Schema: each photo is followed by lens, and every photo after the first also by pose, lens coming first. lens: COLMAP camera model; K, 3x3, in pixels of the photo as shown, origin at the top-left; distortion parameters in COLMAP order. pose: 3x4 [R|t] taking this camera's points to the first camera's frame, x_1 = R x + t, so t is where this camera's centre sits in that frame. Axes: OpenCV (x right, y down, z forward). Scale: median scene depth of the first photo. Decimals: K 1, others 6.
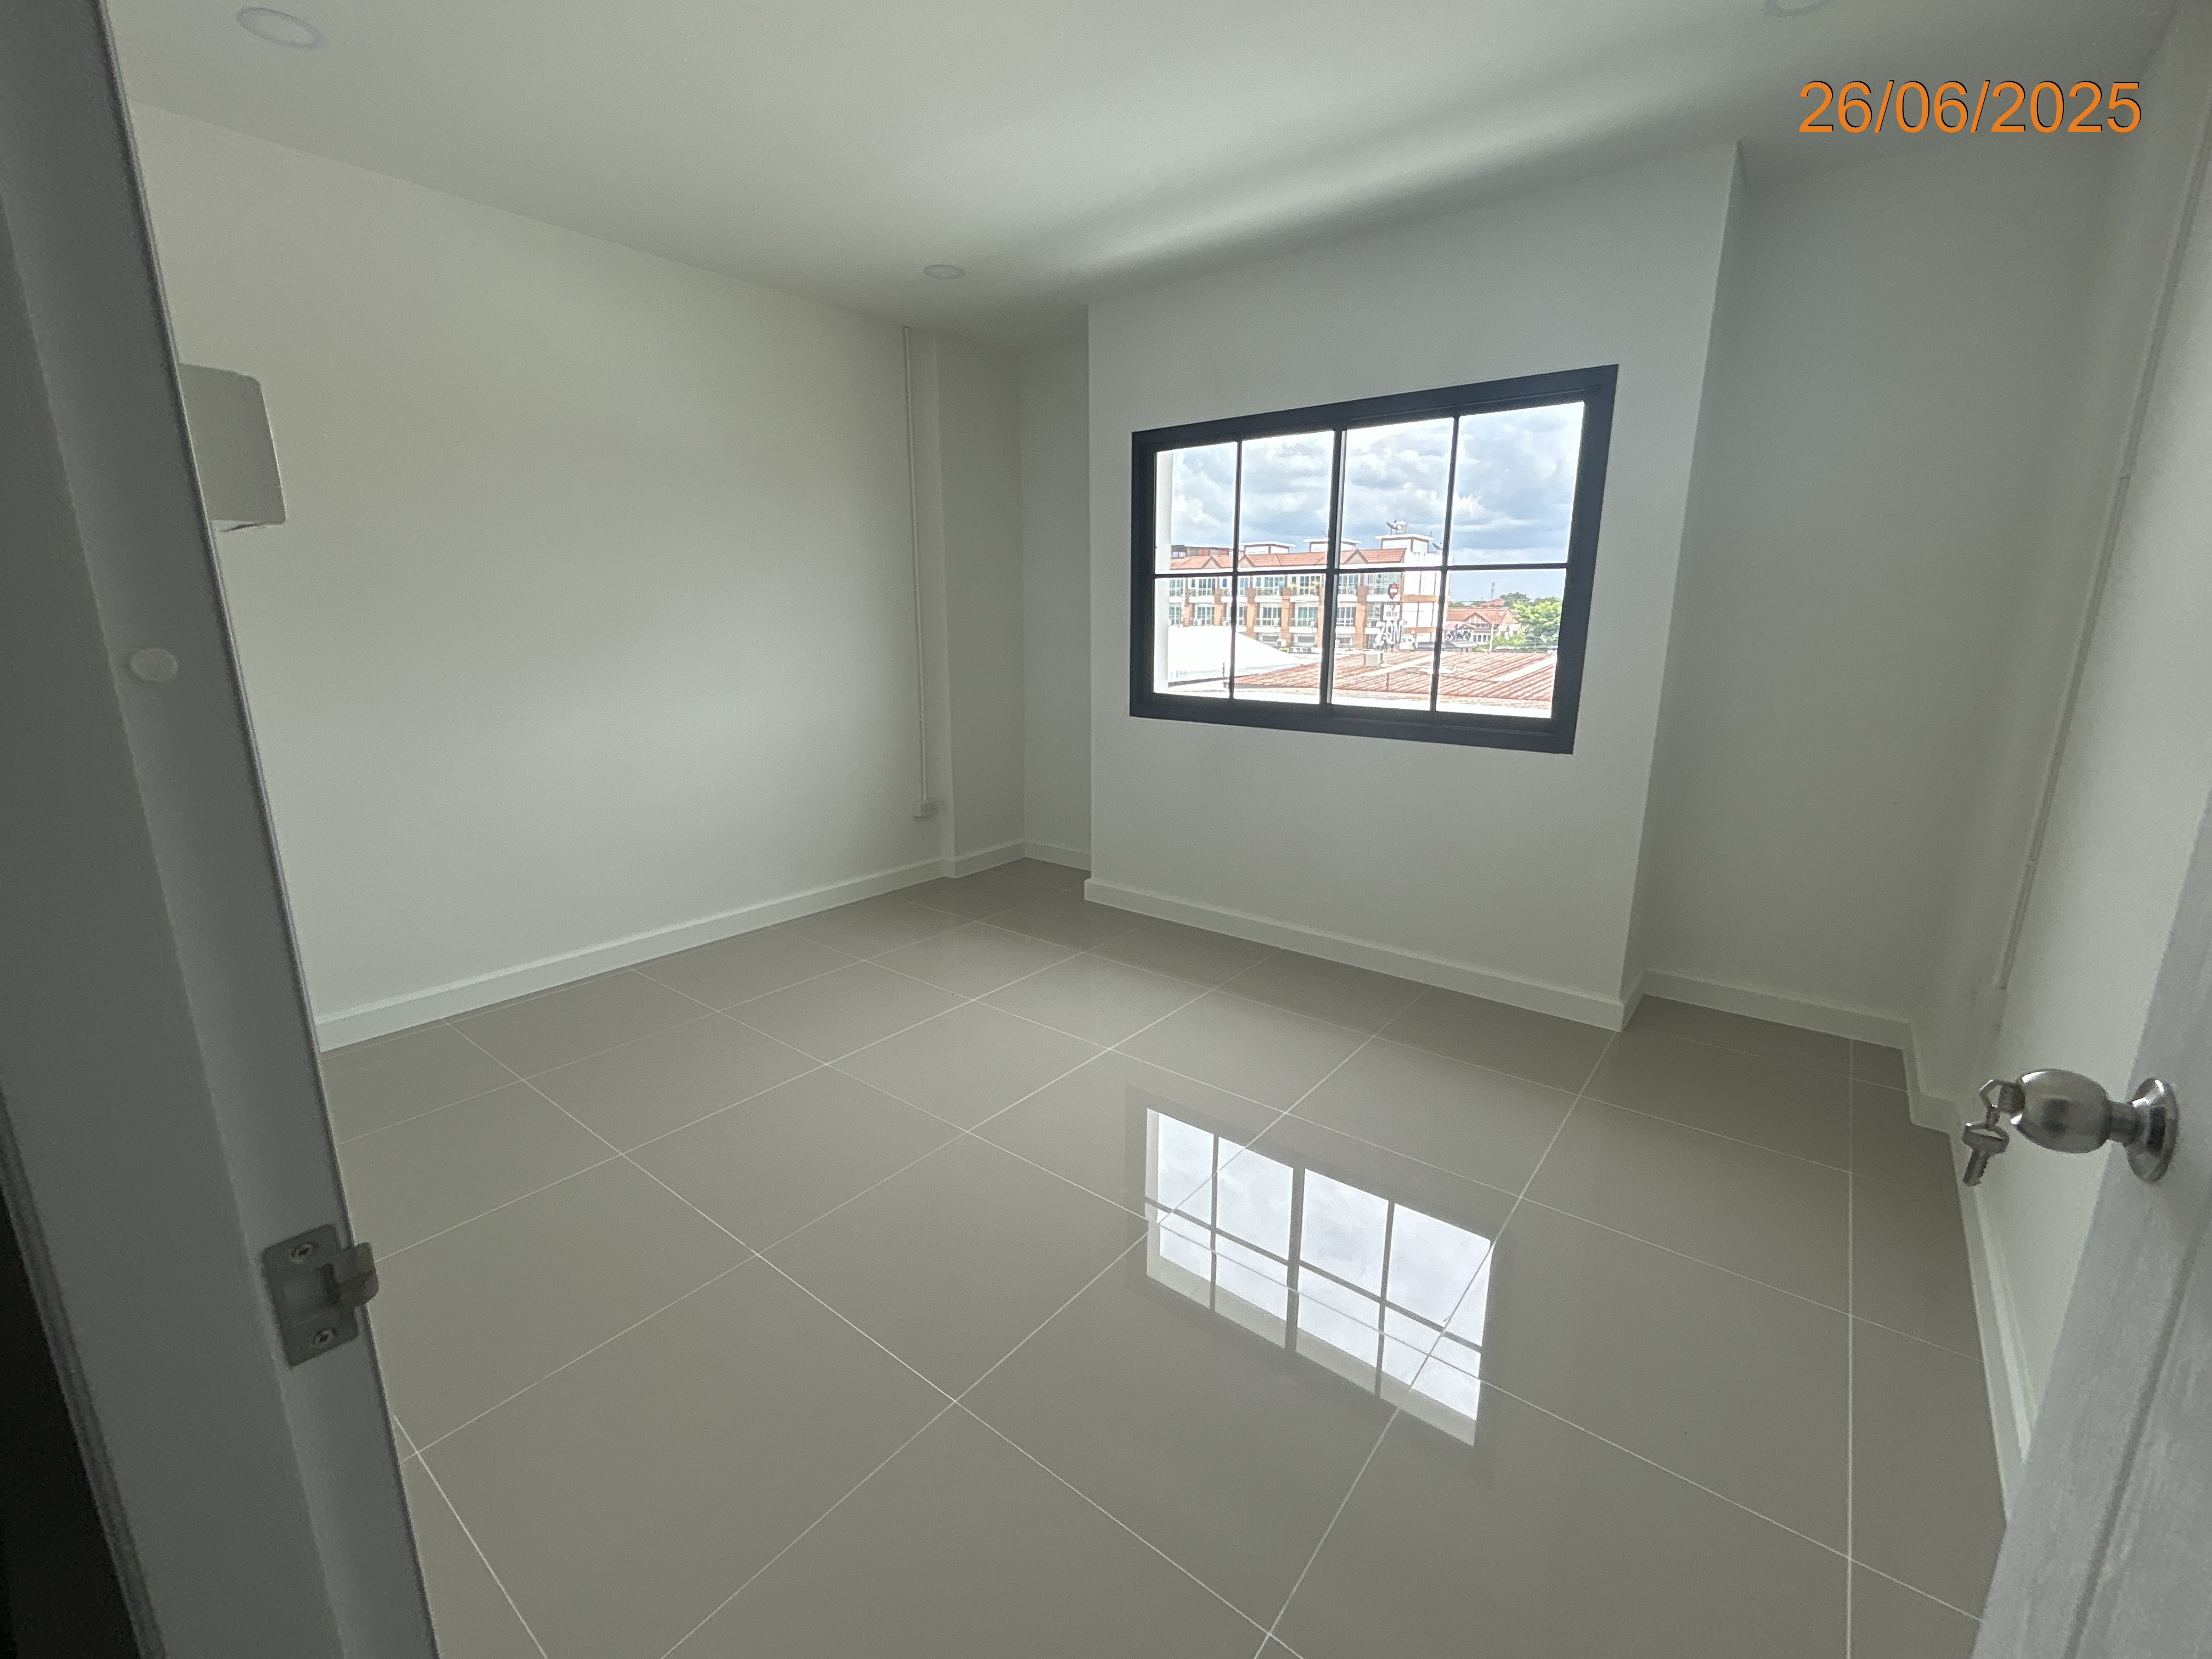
lens RADIAL K [[942.1, 0, 1099.2], [0, 942.1, 834.5], [0, 0, 1]] dist [-0.001101, -0.000477]
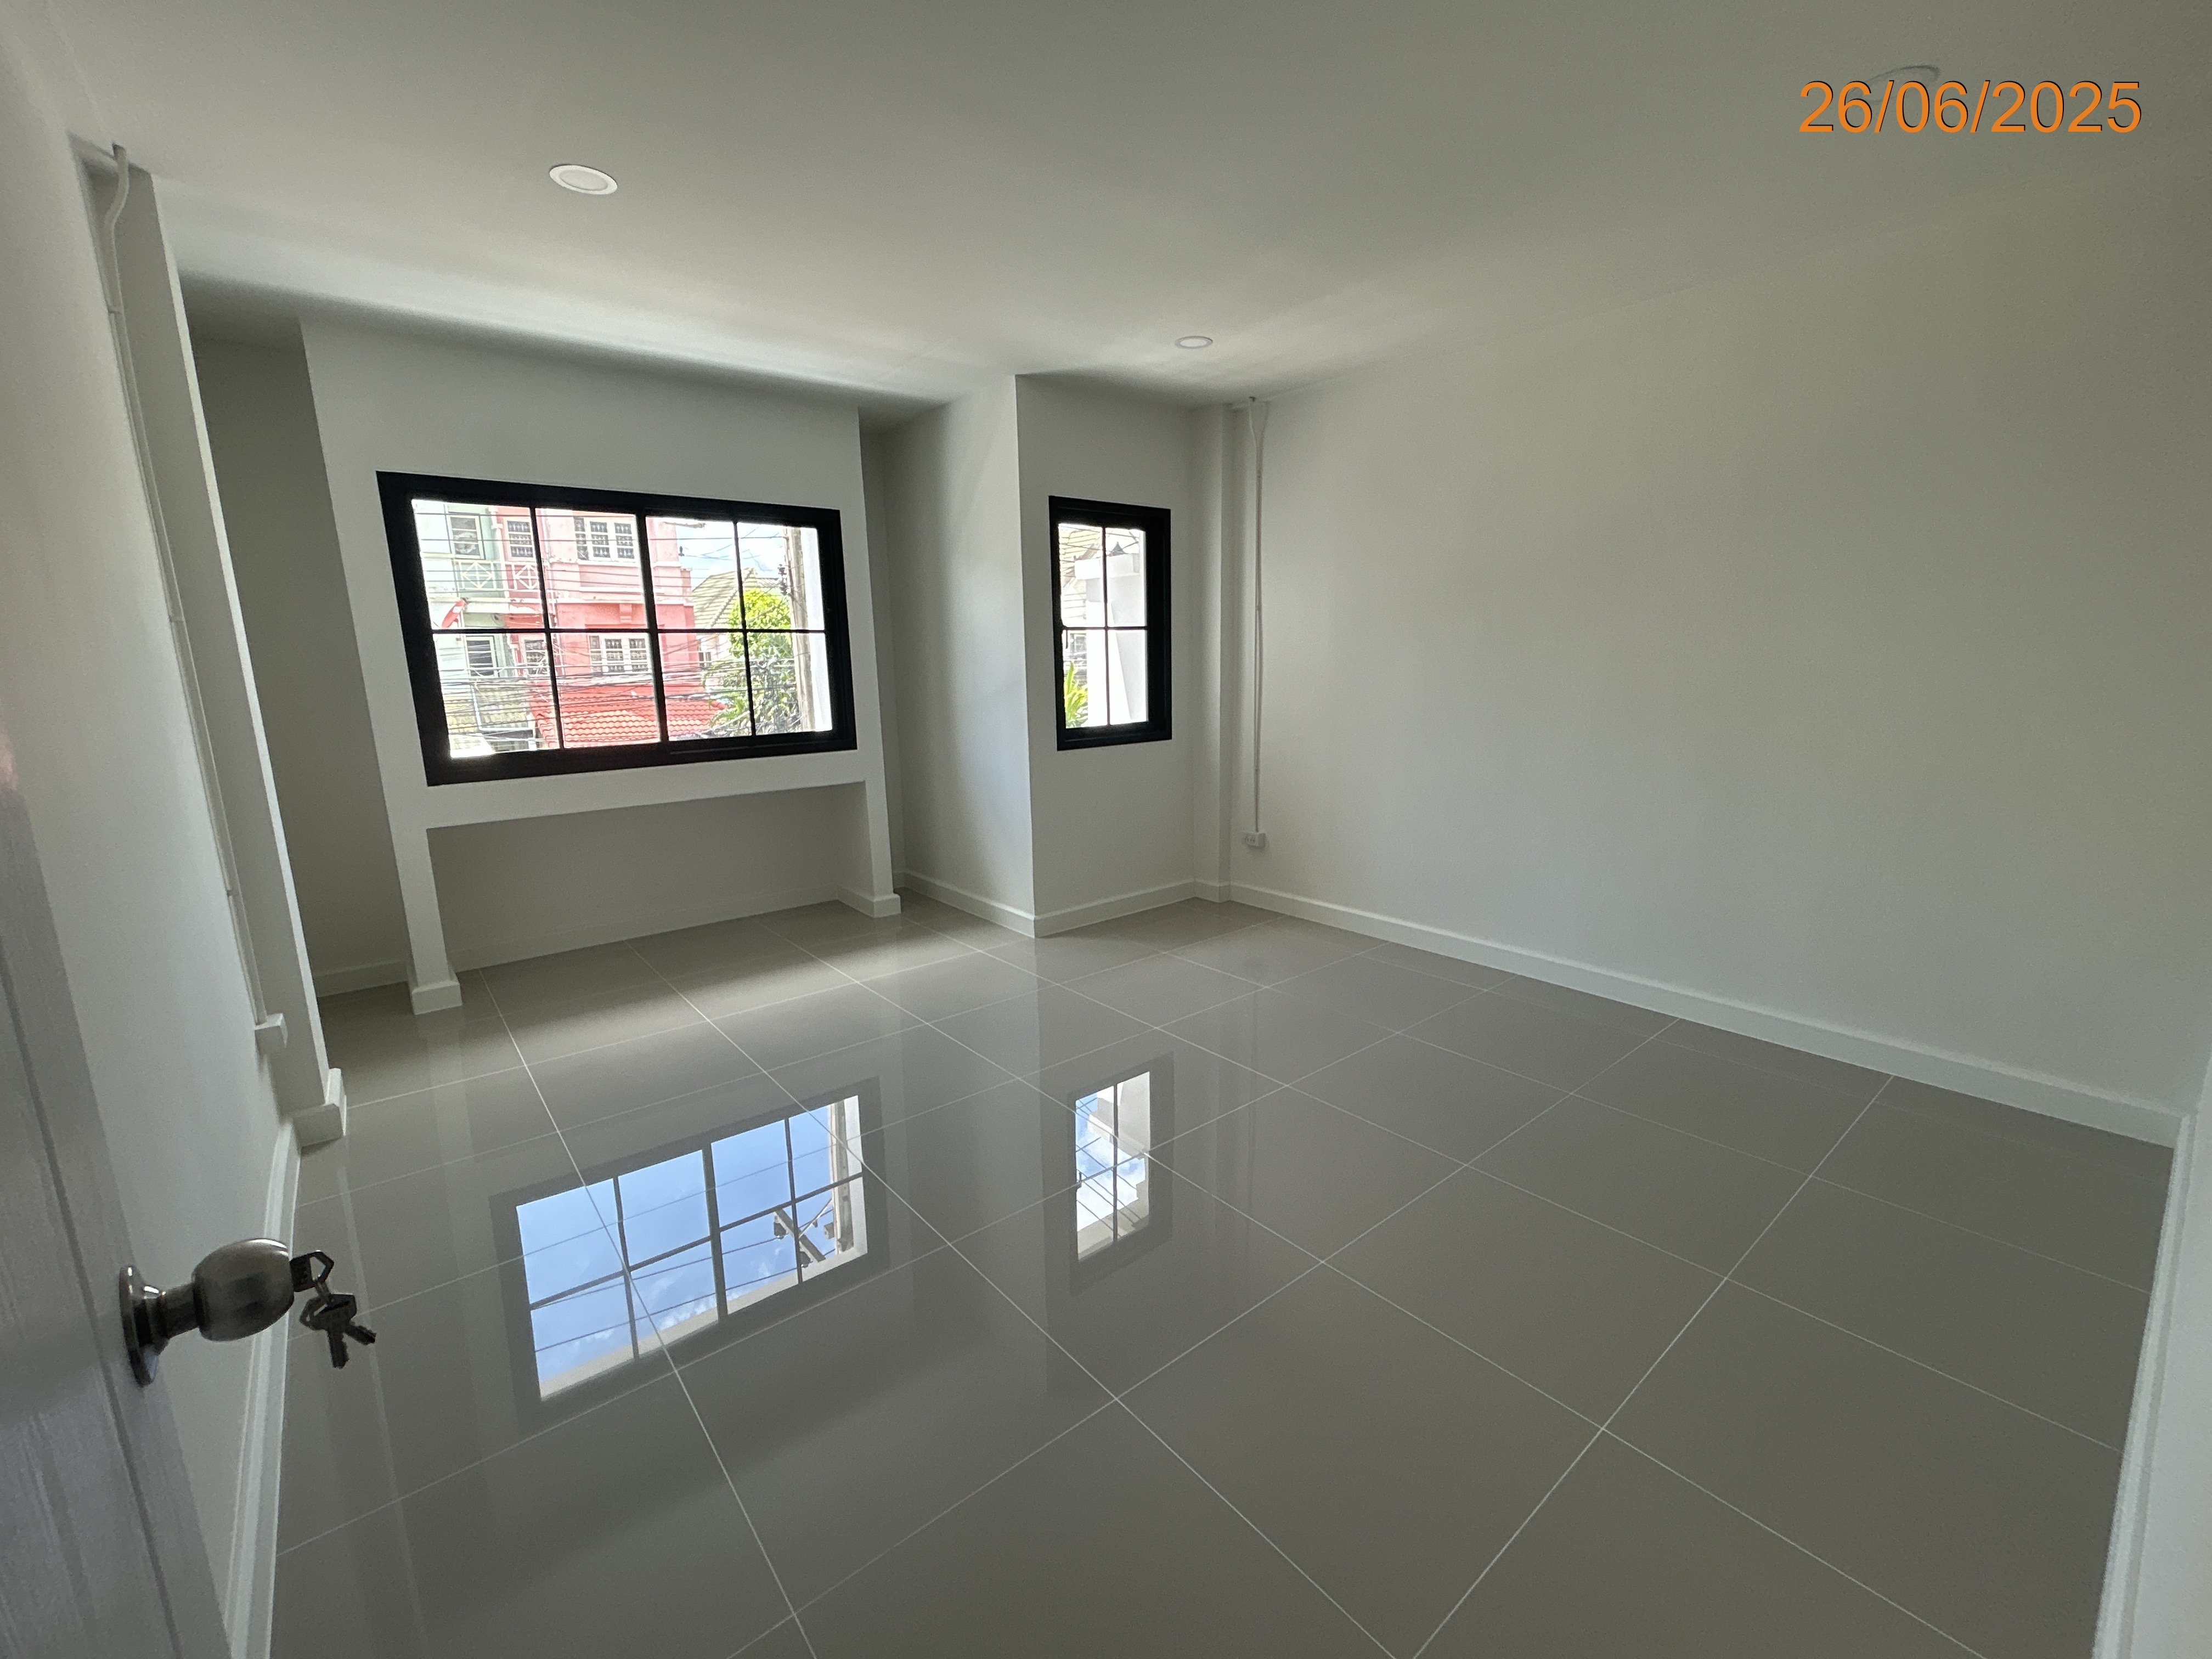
lens RADIAL K [[961.7, 0, 1101.5], [0, 961.7, 835.9], [0, 0, 1]] dist [-0.050087, 0.055175]
pose [[0.176195, -0.190172, 0.965811, -0.784373], [0.258236, 0.955726, 0.141075, -0.046986], [-0.949879, 0.224550, 0.217503, 0.227407]]
